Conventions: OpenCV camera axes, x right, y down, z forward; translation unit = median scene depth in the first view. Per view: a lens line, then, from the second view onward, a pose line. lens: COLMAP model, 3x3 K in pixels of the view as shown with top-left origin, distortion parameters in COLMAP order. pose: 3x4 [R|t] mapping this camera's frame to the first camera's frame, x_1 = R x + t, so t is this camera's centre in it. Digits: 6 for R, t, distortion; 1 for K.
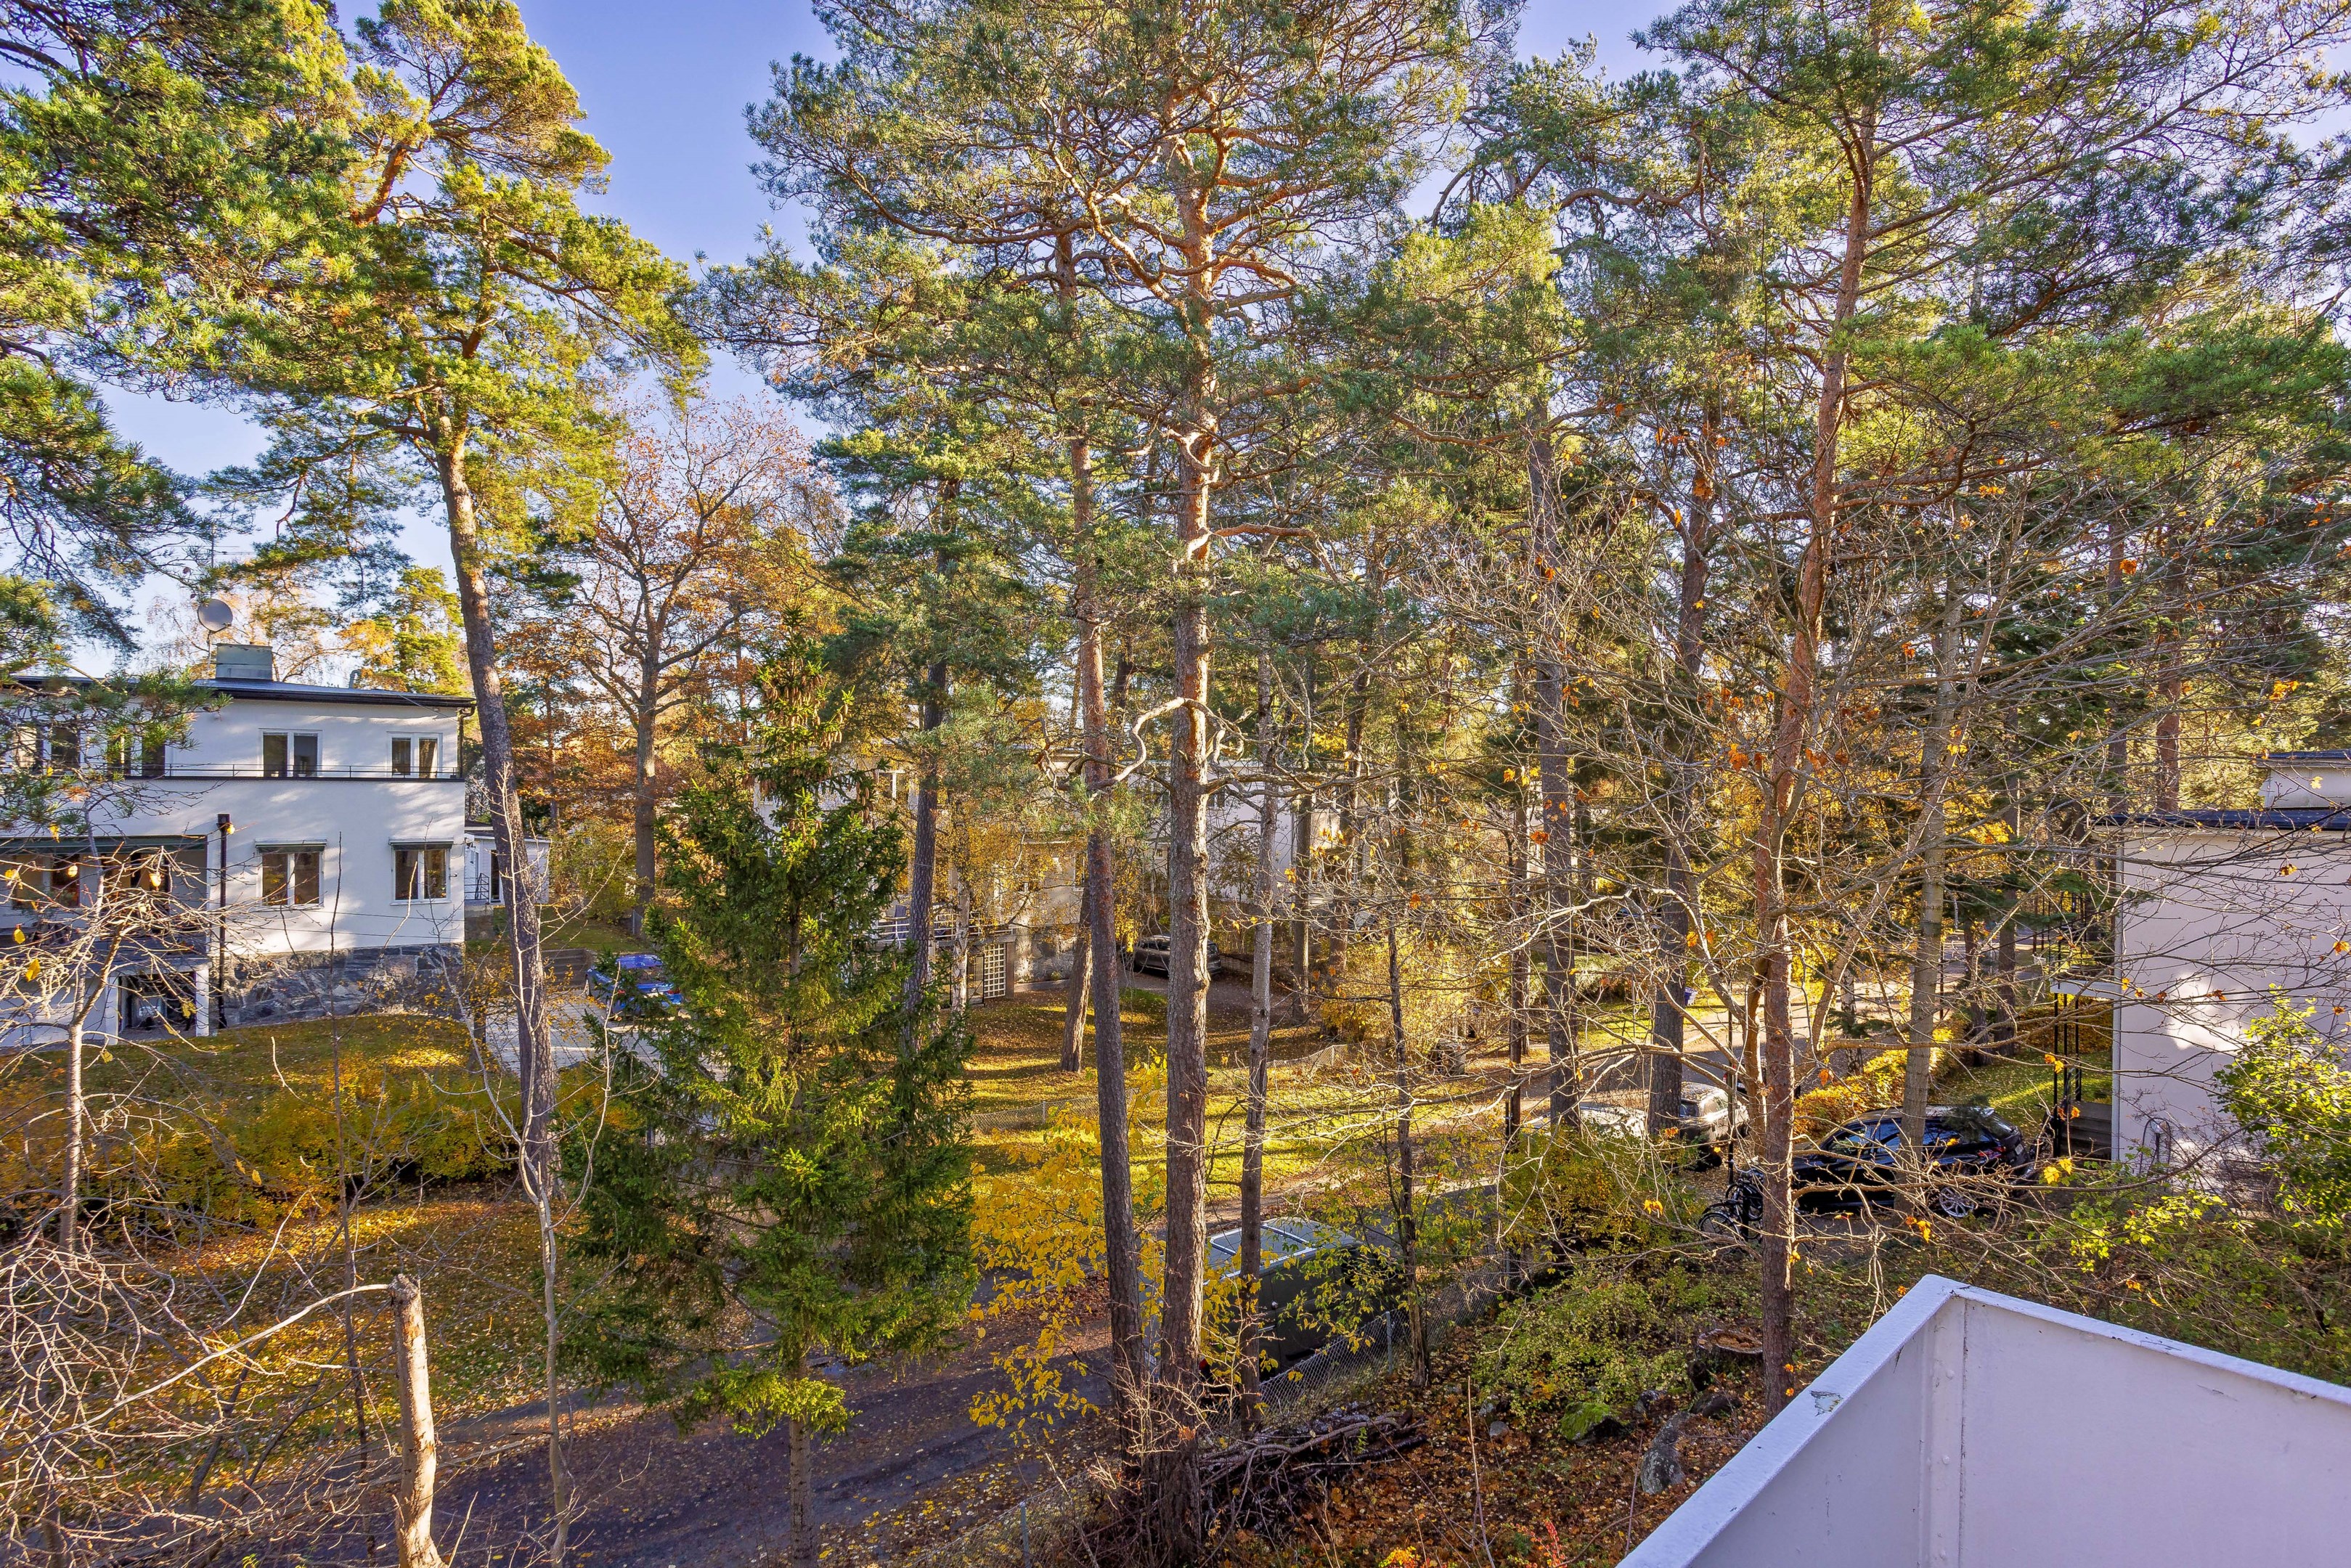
lens RADIAL K [[1219.2, 0, 1178.9], [0, 1219.2, 777.7], [0, 0, 1]] dist [-0.002593, 0.004554]
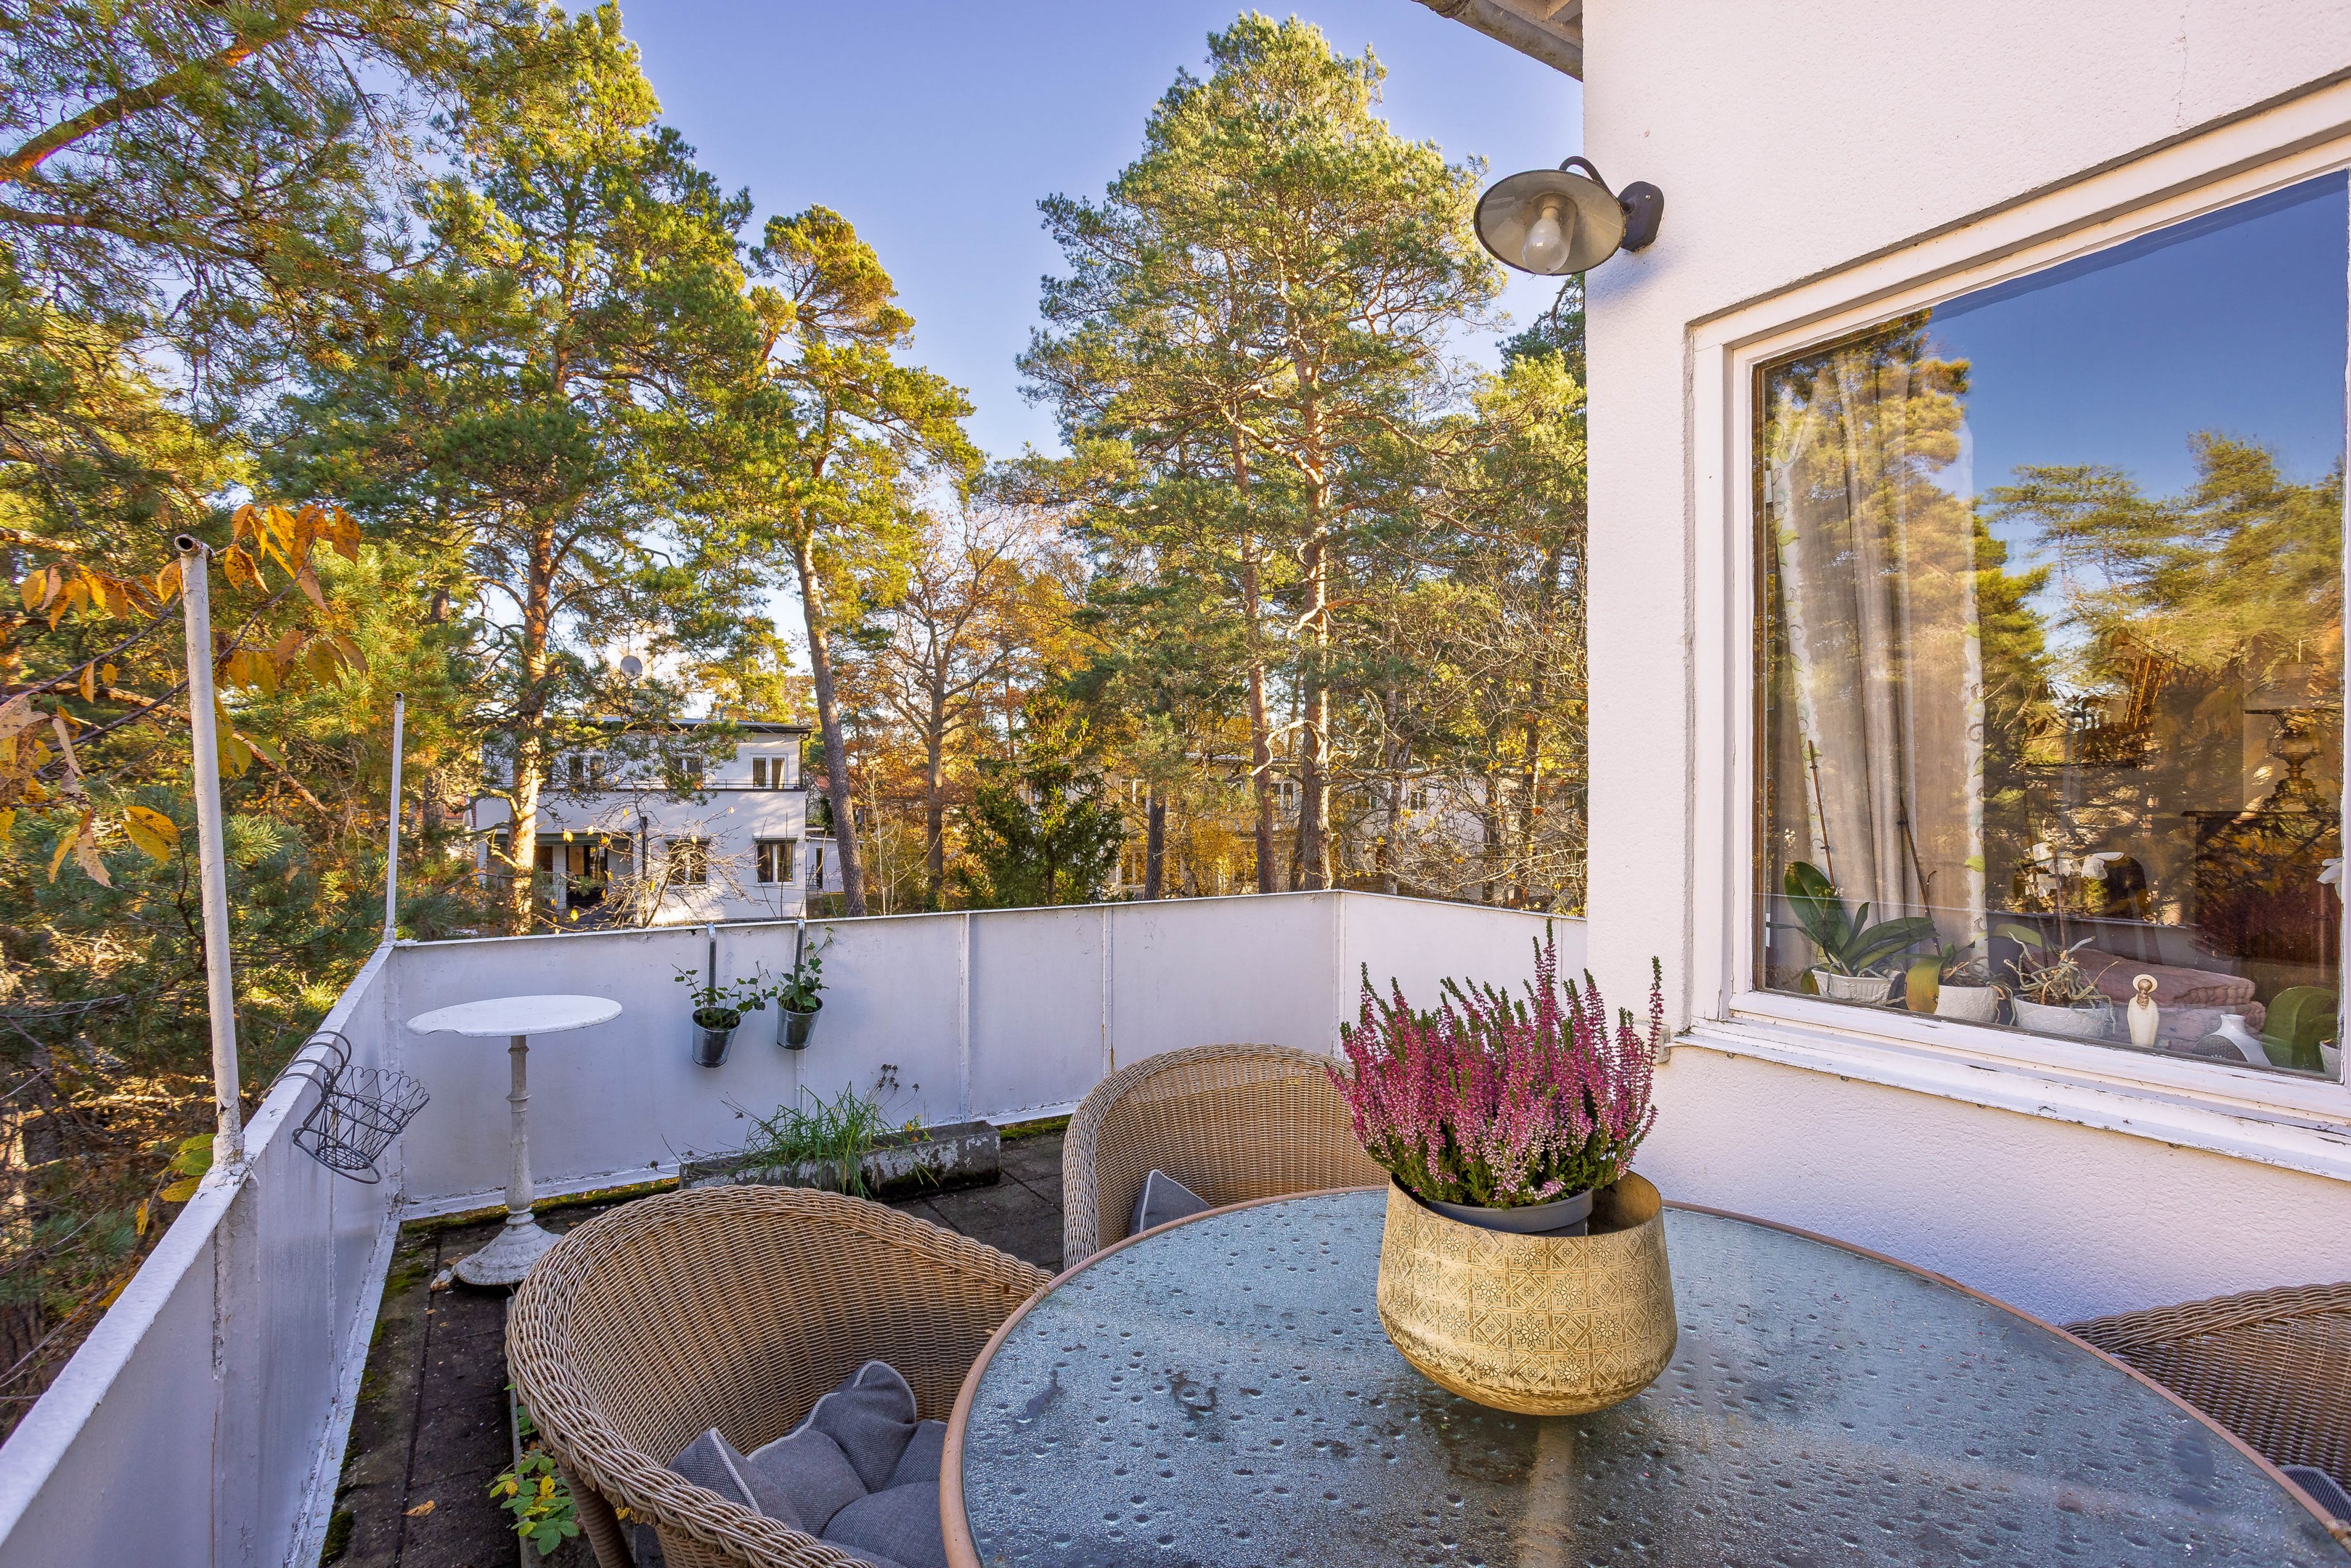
lens RADIAL K [[1128.3, 0, 1174.4], [0, 1128.3, 782.8], [0, 0, 1]] dist [0.001341, -0.000395]
pose [[0.980308, -0.011399, -0.197145, 0.033649], [0.010742, 0.999933, -0.004401, 0.004331], [0.197182, 0.002197, 0.980365, -0.101951]]
